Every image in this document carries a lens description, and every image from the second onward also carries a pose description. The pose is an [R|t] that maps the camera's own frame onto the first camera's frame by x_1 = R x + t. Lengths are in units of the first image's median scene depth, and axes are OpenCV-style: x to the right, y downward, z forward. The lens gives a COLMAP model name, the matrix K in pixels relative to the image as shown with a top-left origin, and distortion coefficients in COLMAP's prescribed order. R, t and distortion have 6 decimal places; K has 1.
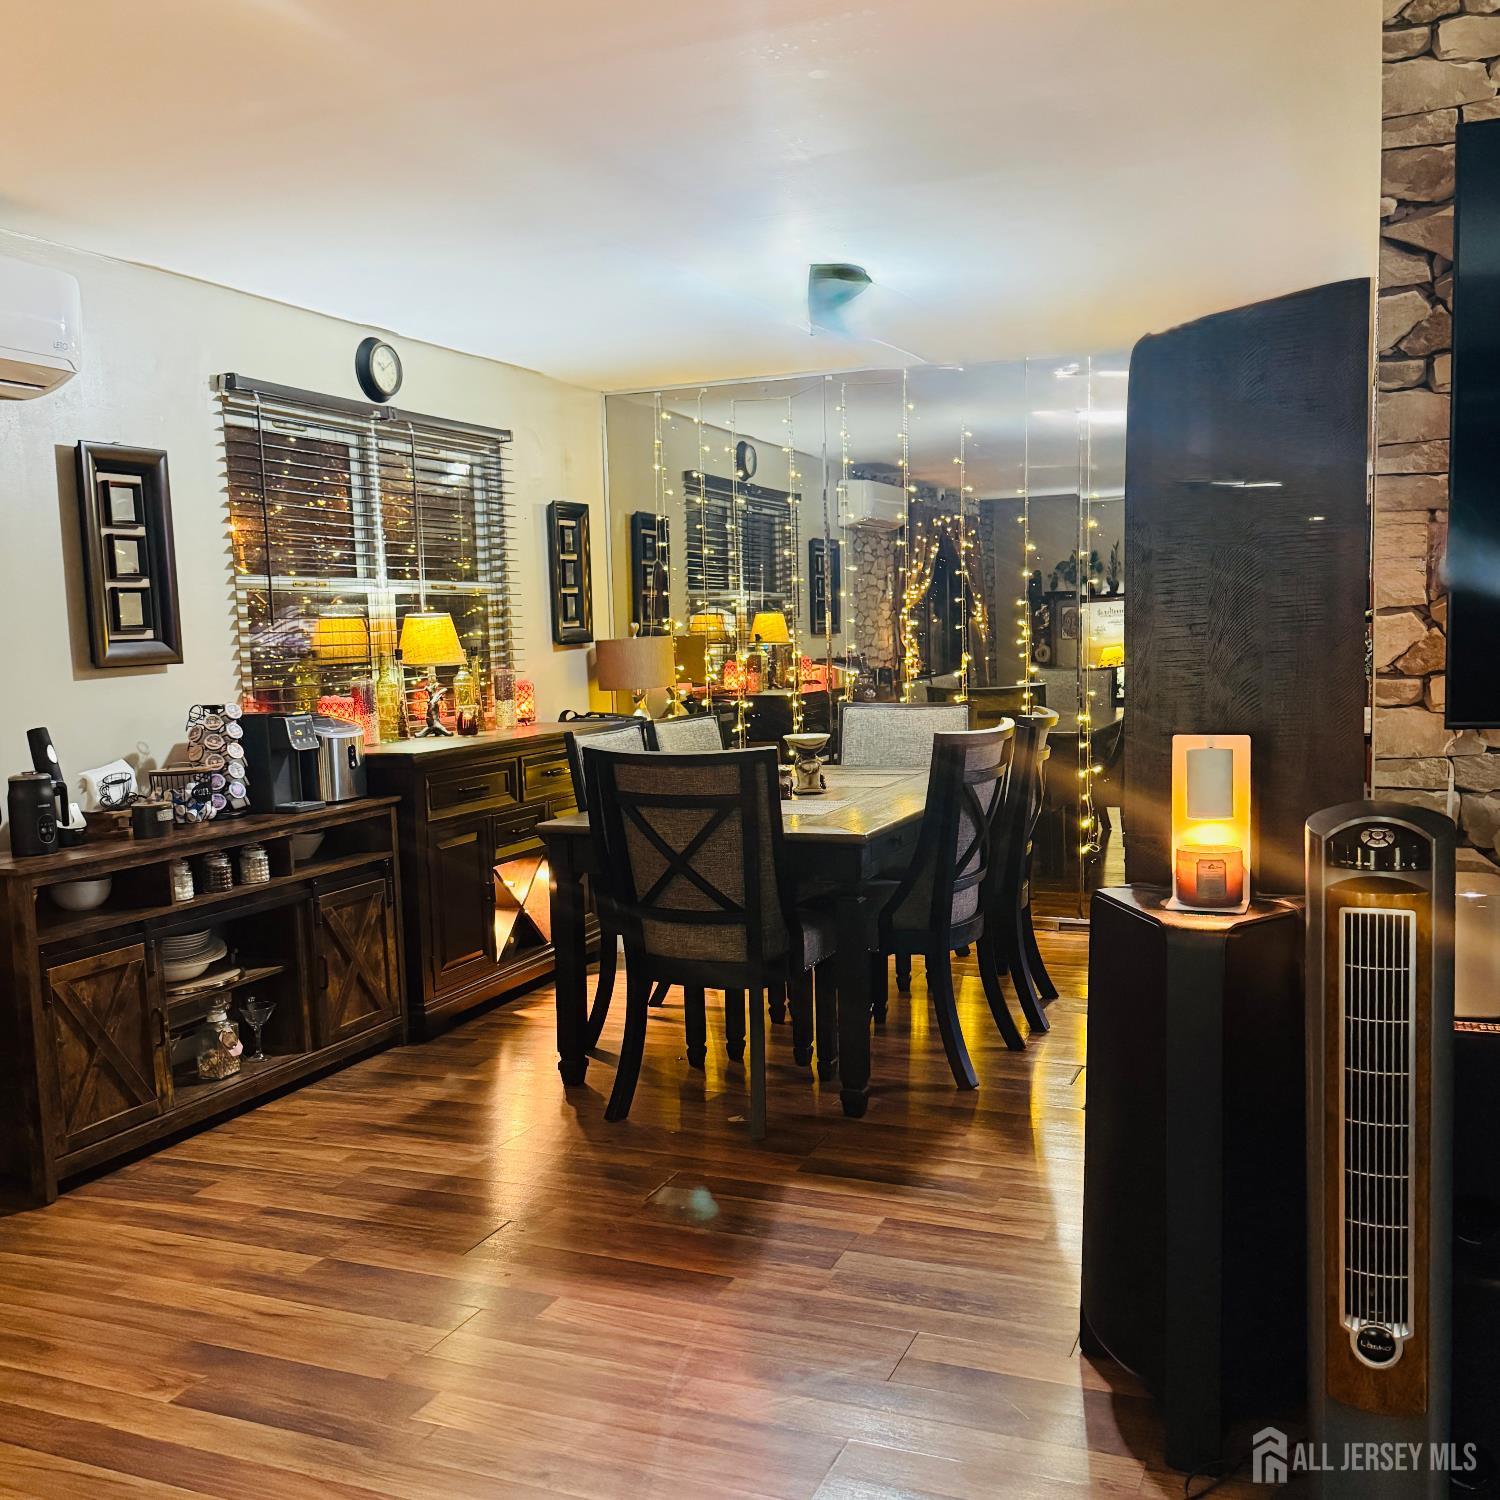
lens RADIAL K [[1477.9, 0, 753.7], [0, 1477.9, 753.8], [0, 0, 1]] dist [0.157513, -0.281669]
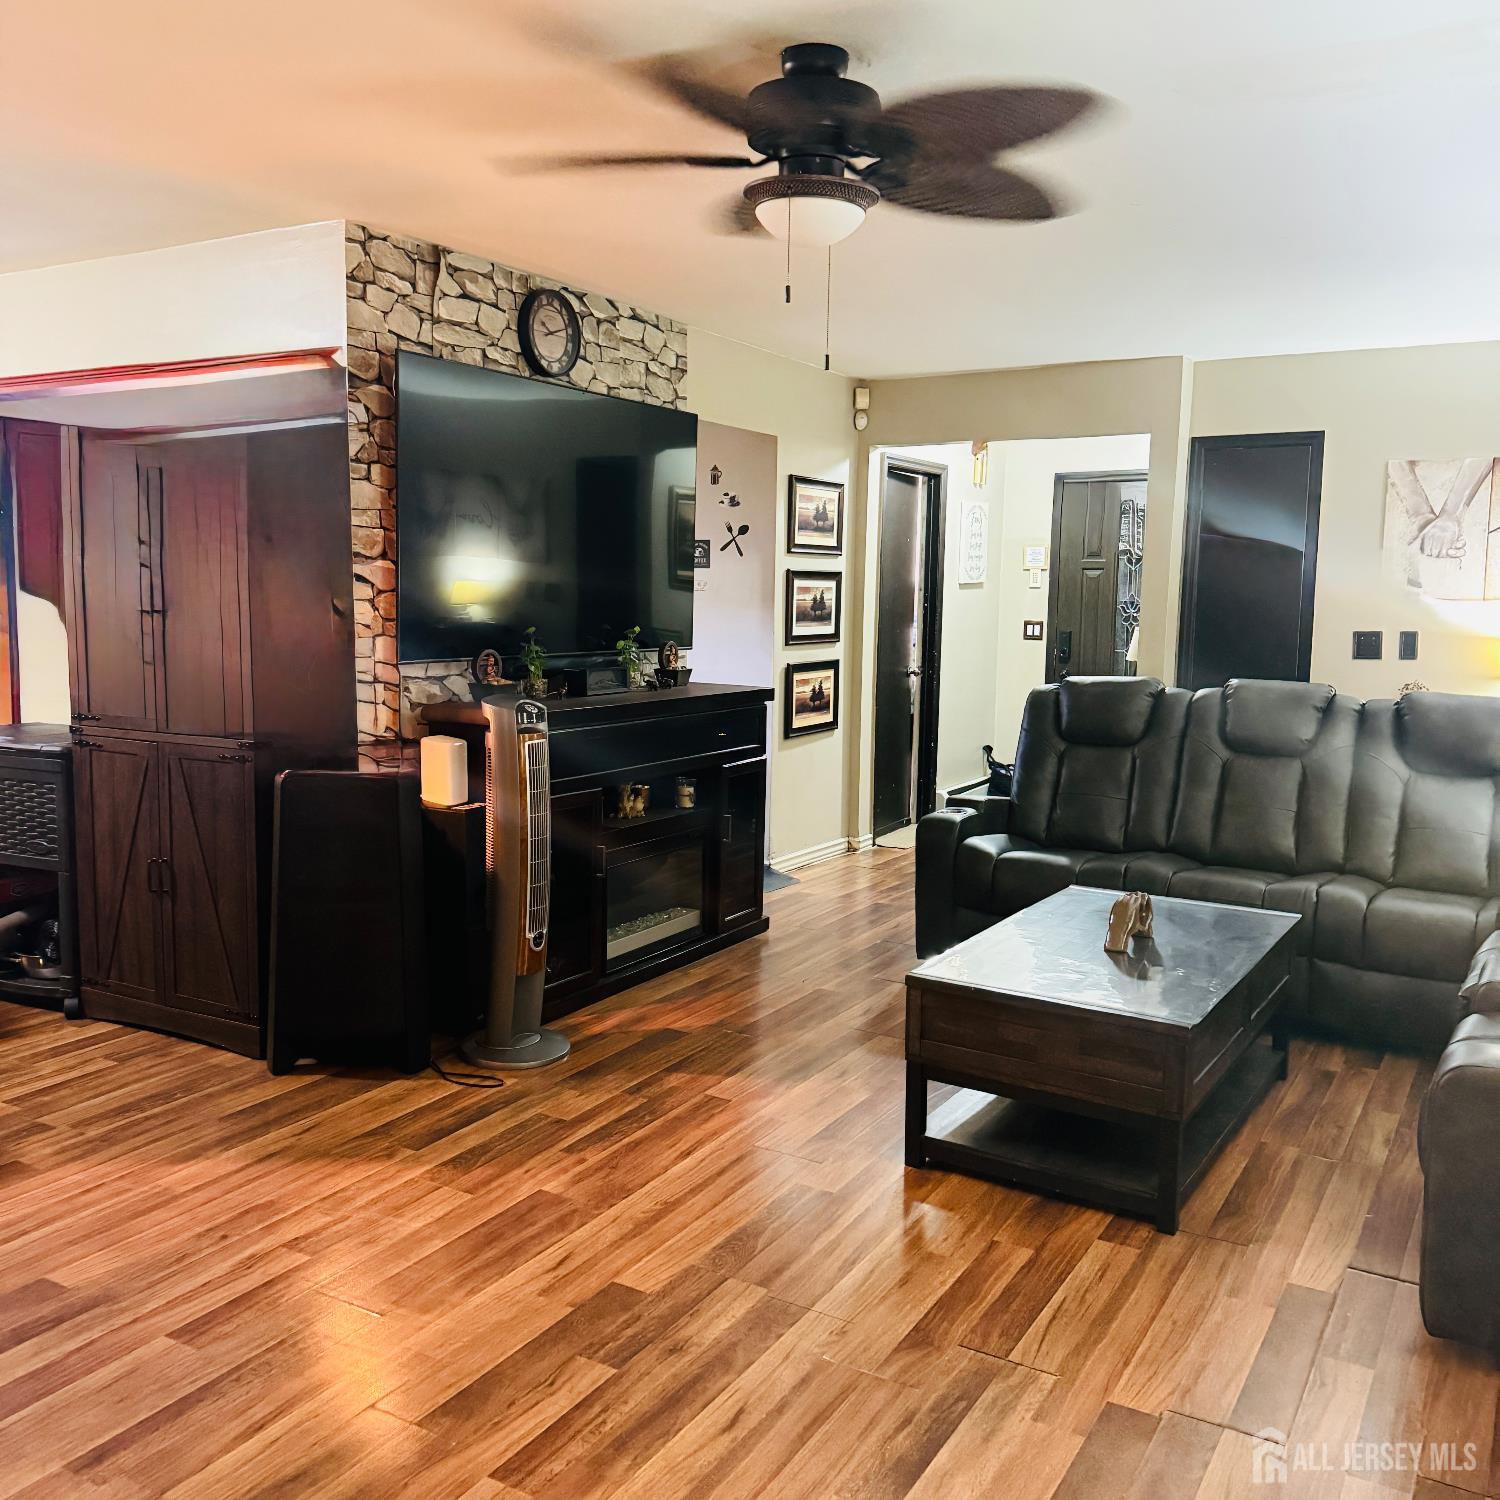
lens RADIAL K [[1405.5, 0, 746.2], [0, 1405.5, 741.3], [0, 0, 1]] dist [0.191111, -0.368485]
pose [[0.114744, -0.074036, 0.990632, -0.760141], [0.074040, 0.995083, 0.065792, -0.003382], [-0.990632, 0.065797, 0.119662, 0.210985]]
